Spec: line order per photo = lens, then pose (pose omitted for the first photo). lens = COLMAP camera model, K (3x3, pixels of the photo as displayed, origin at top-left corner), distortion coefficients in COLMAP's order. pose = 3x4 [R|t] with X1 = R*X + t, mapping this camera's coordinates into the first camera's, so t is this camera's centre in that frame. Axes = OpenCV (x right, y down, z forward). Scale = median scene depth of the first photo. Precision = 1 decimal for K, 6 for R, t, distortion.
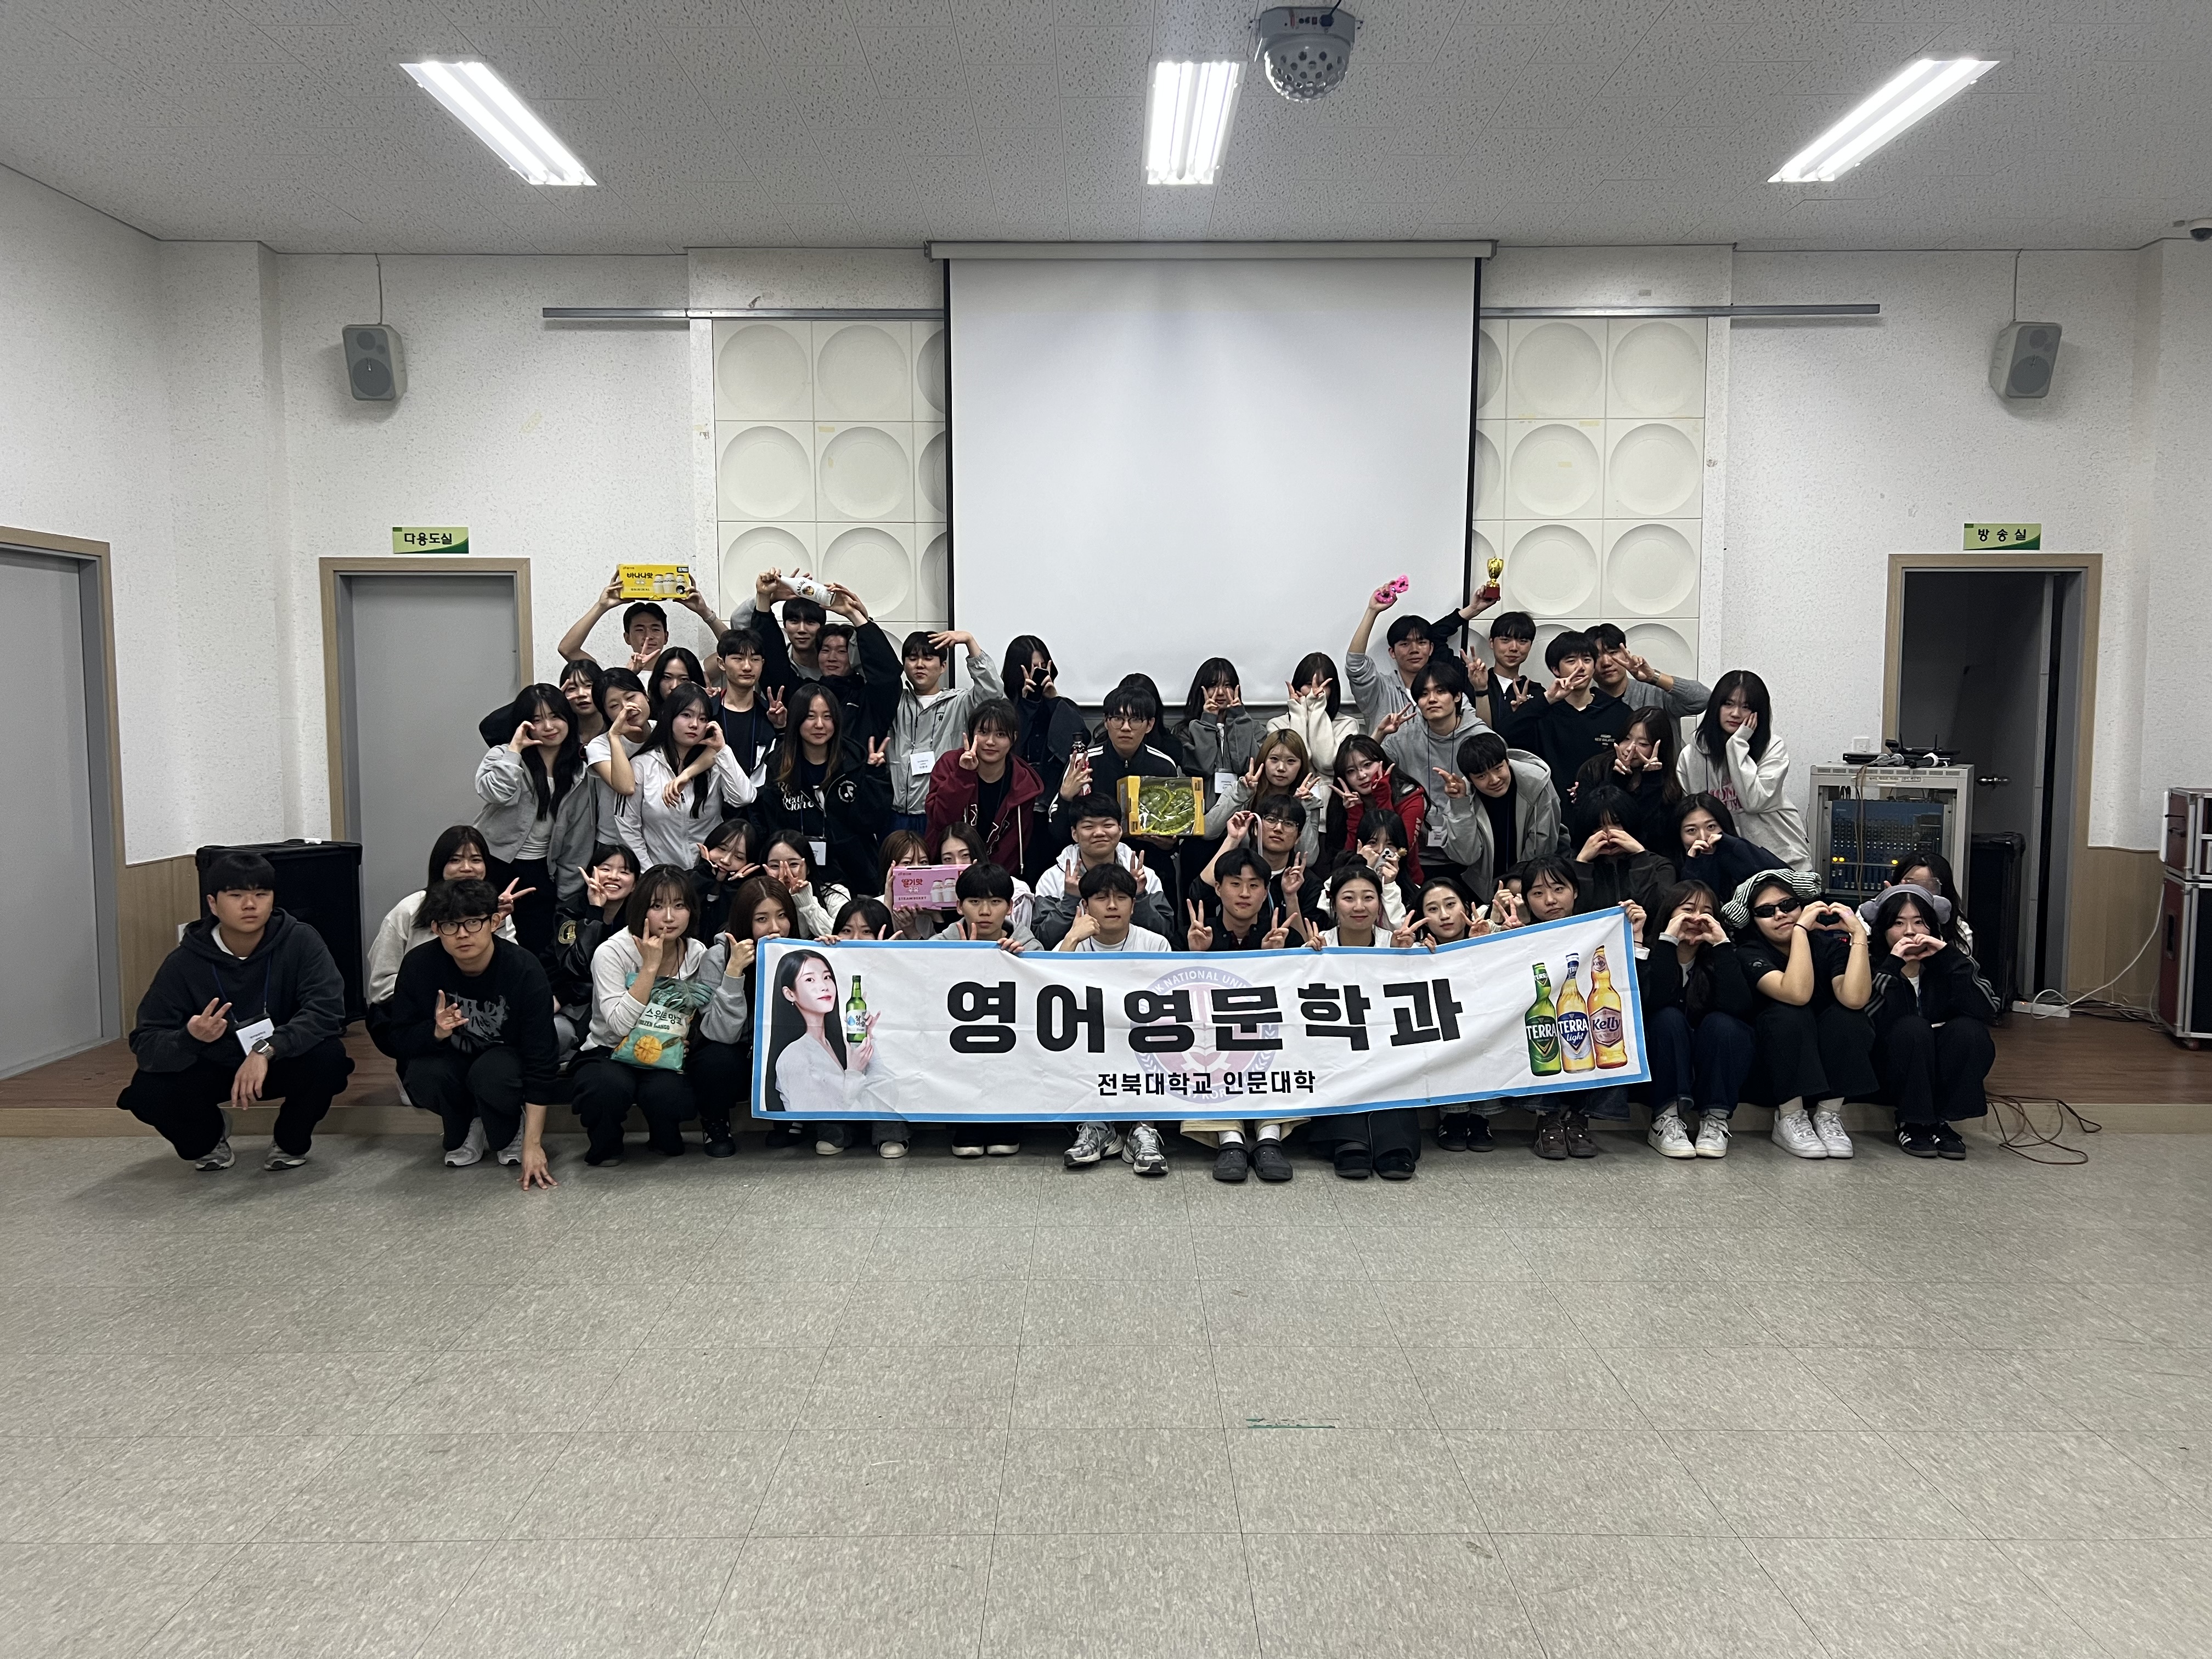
lens RADIAL K [[1691.1, 0, 1115.6], [0, 1691.1, 835.1], [0, 0, 1]] dist [0.051733, -0.005828]
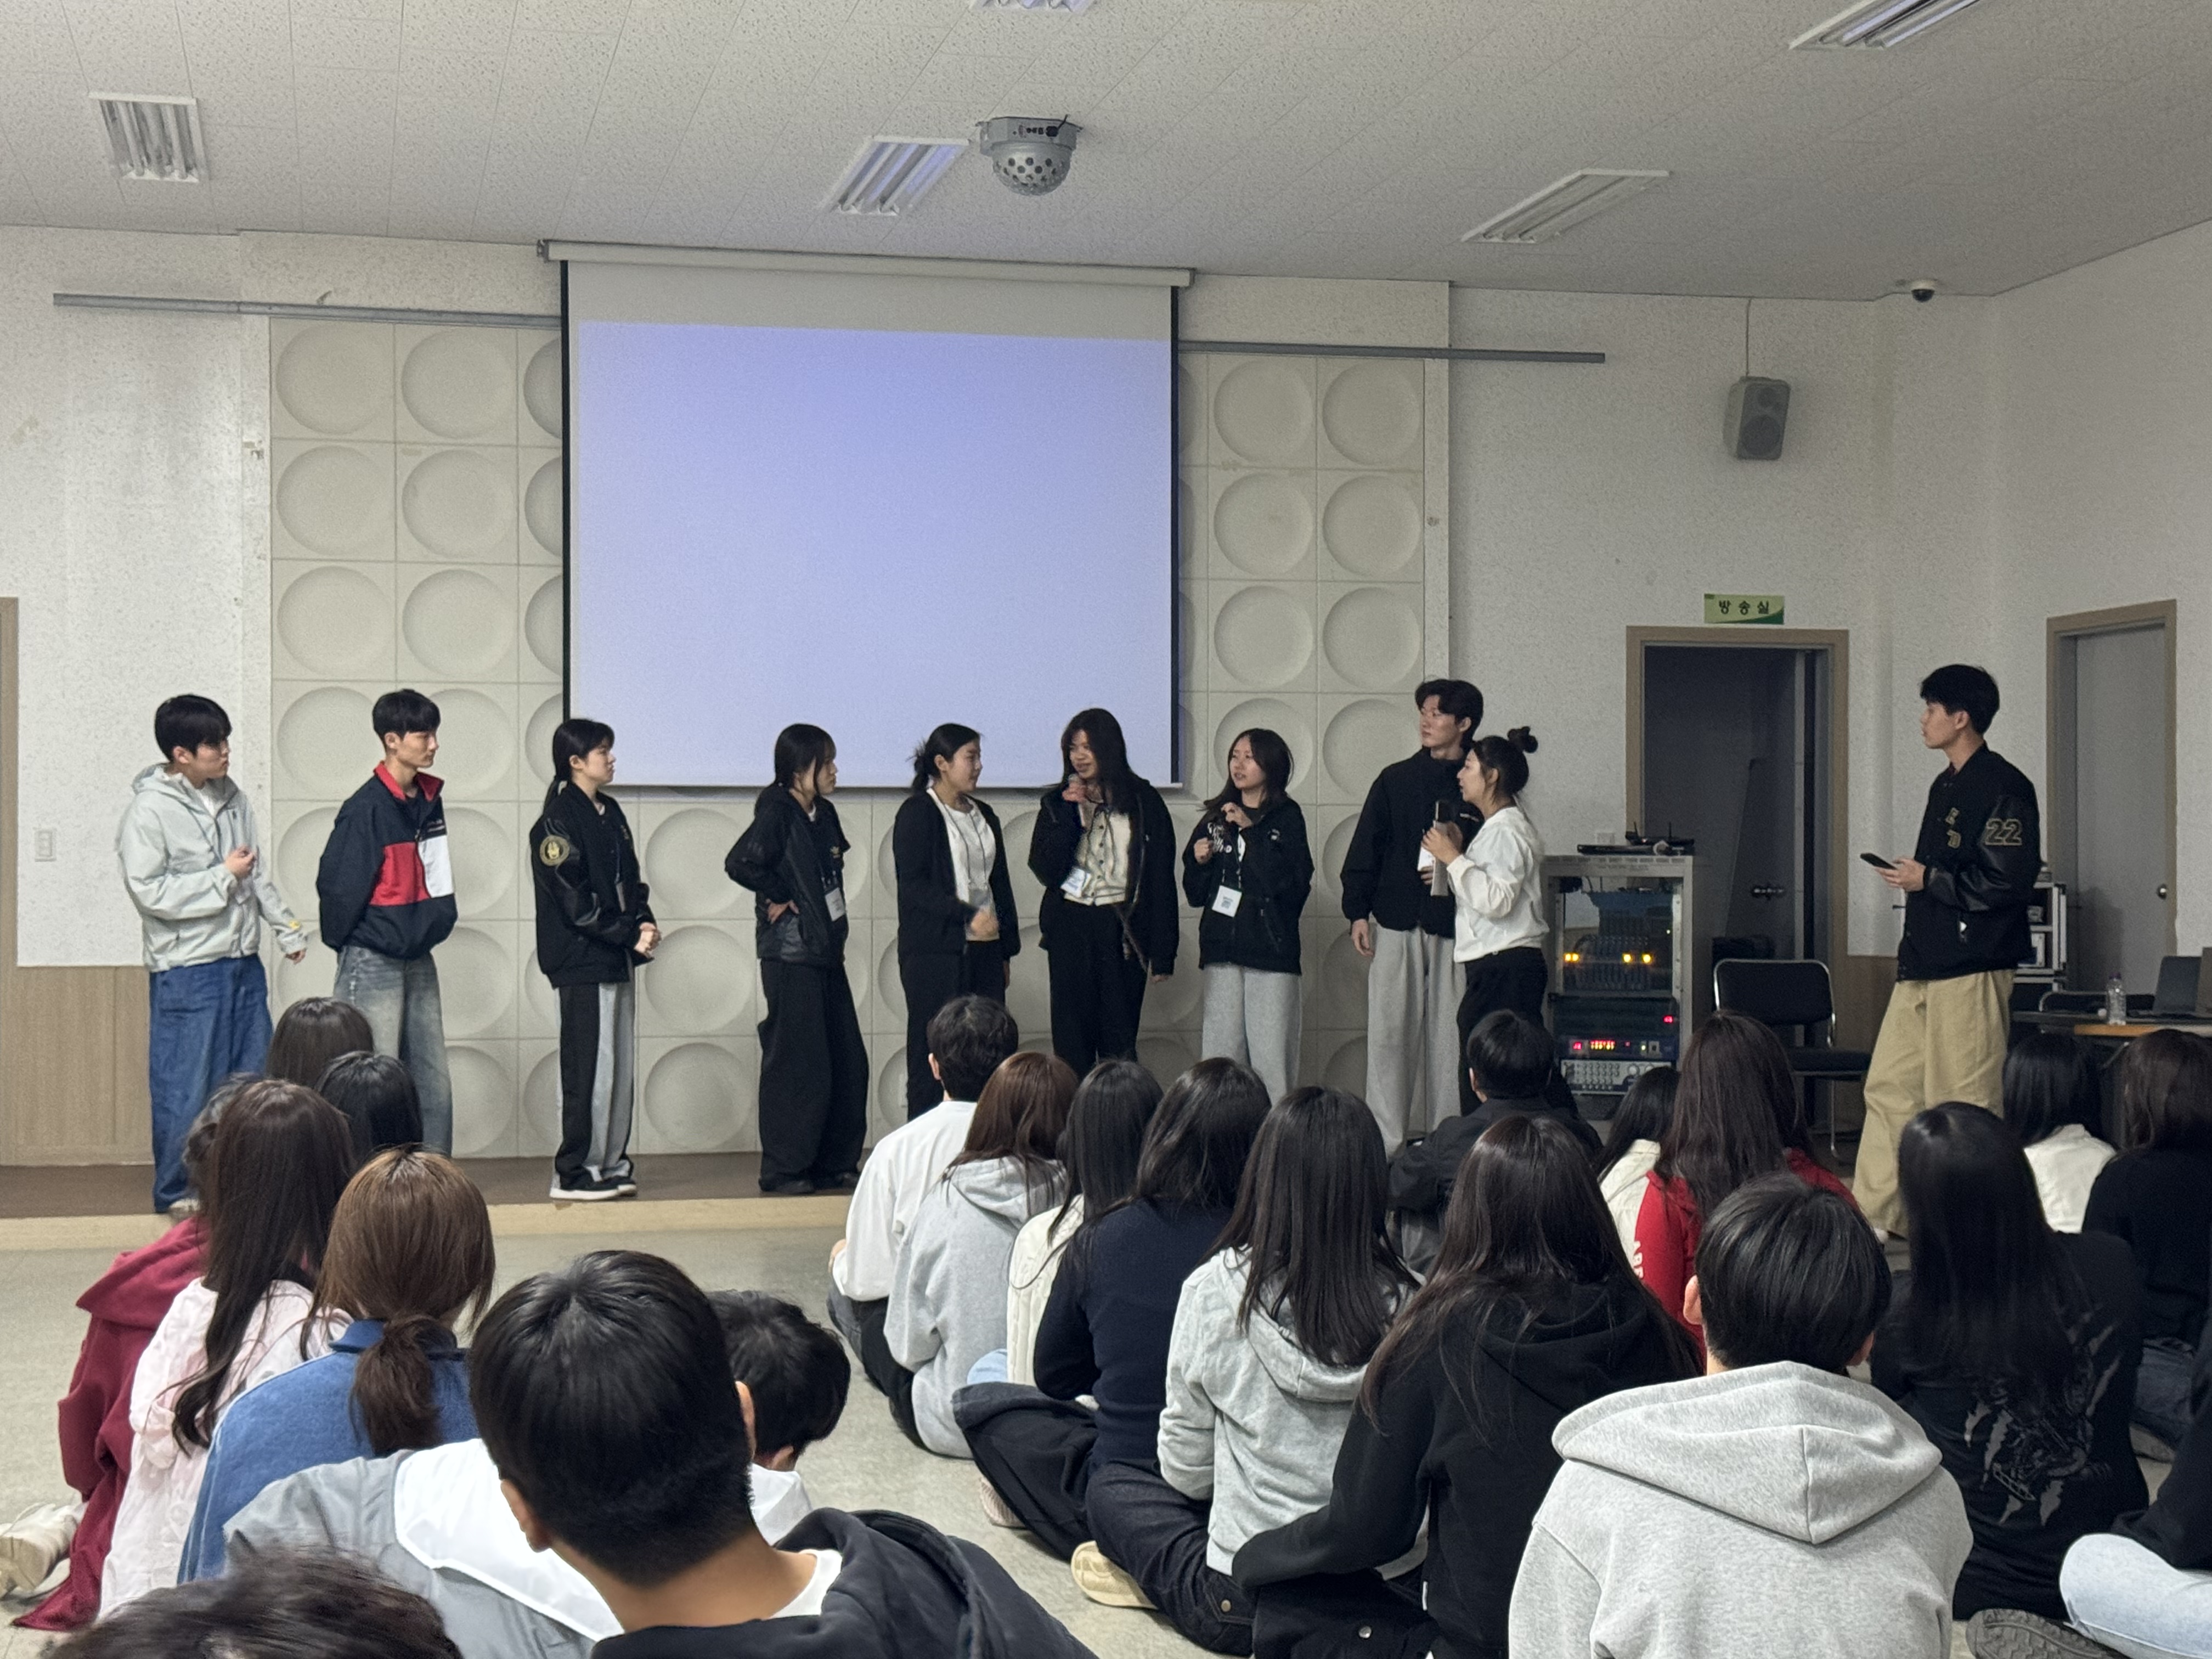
lens RADIAL K [[3487.3, 0, 1105.1], [0, 3487.3, 834.2], [0, 0, 1]] dist [0.199425, 0.000000]
pose [[0.978235, 0.004253, 0.207455, -0.195761], [0.013895, 0.996203, -0.085941, 0.098848], [-0.207033, 0.086953, 0.974462, -0.728053]]
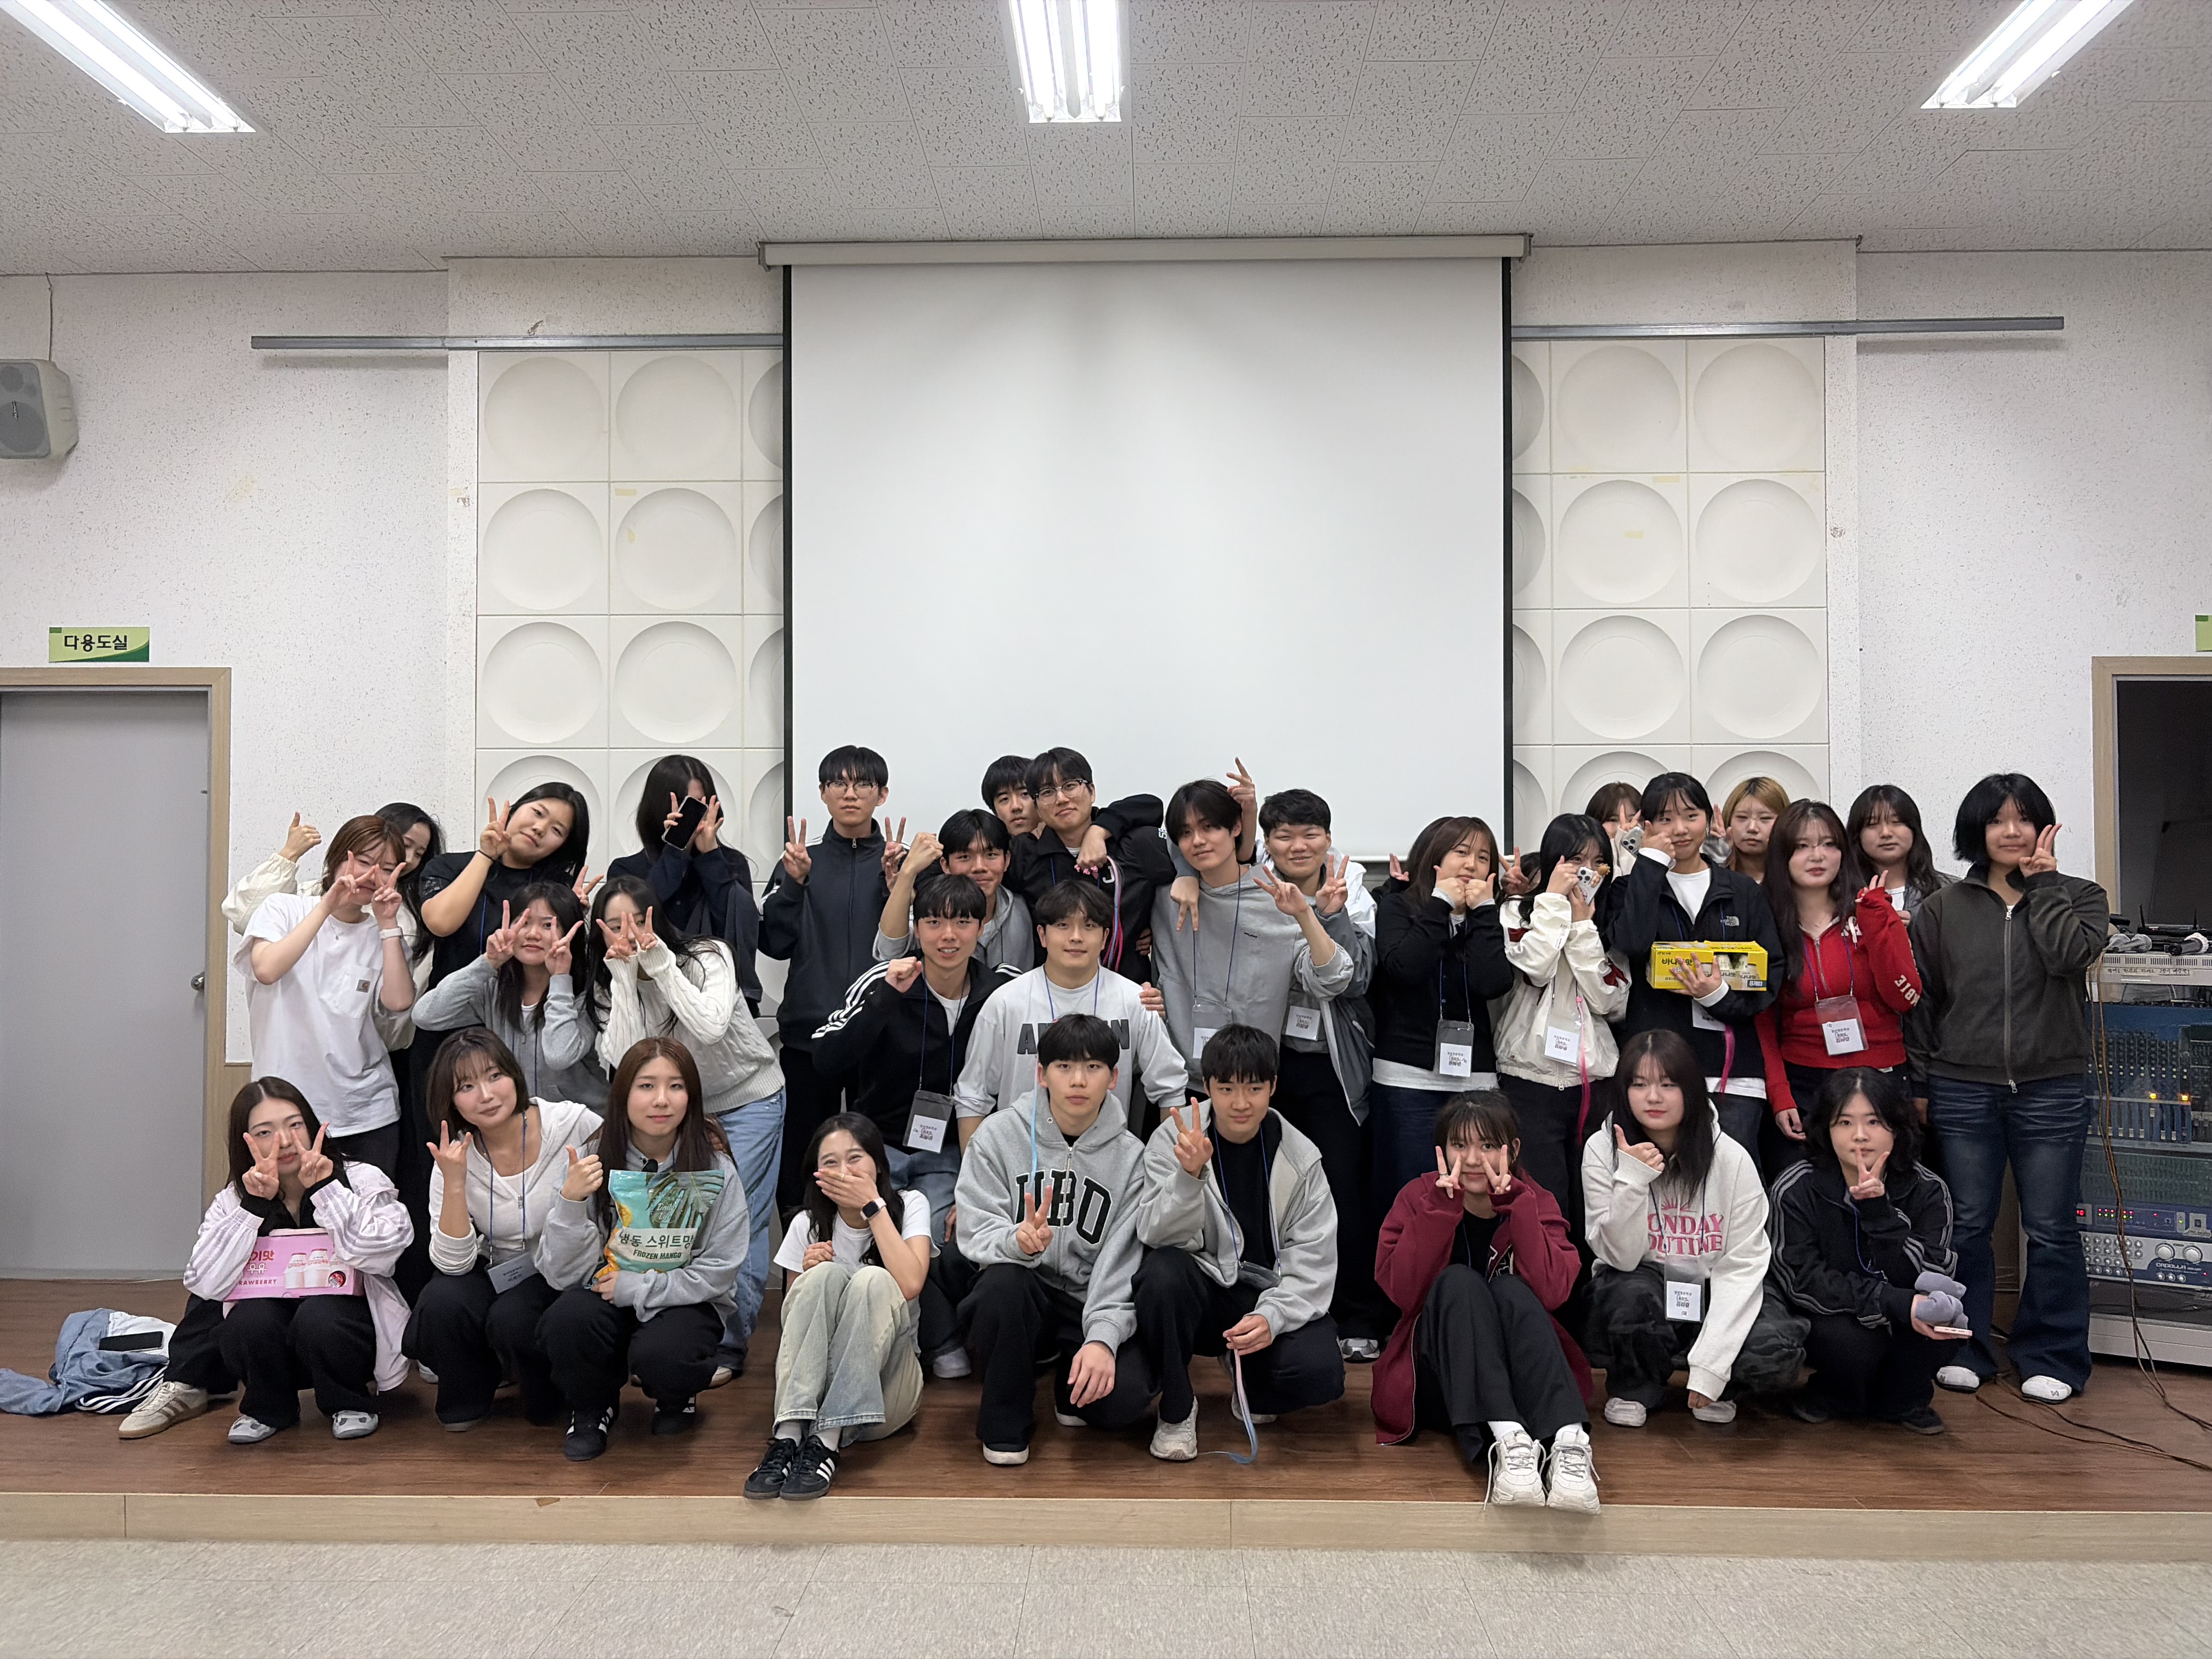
lens RADIAL K [[1718.6, 0, 1111.5], [0, 1718.6, 835.9], [0, 0, 1]] dist [0.032836, 0.001110]
pose [[0.999501, -0.000248, -0.031586, 0.064846], [-0.003098, 0.994381, -0.105818, -0.011251], [0.031435, 0.105863, 0.993884, 0.276096]]
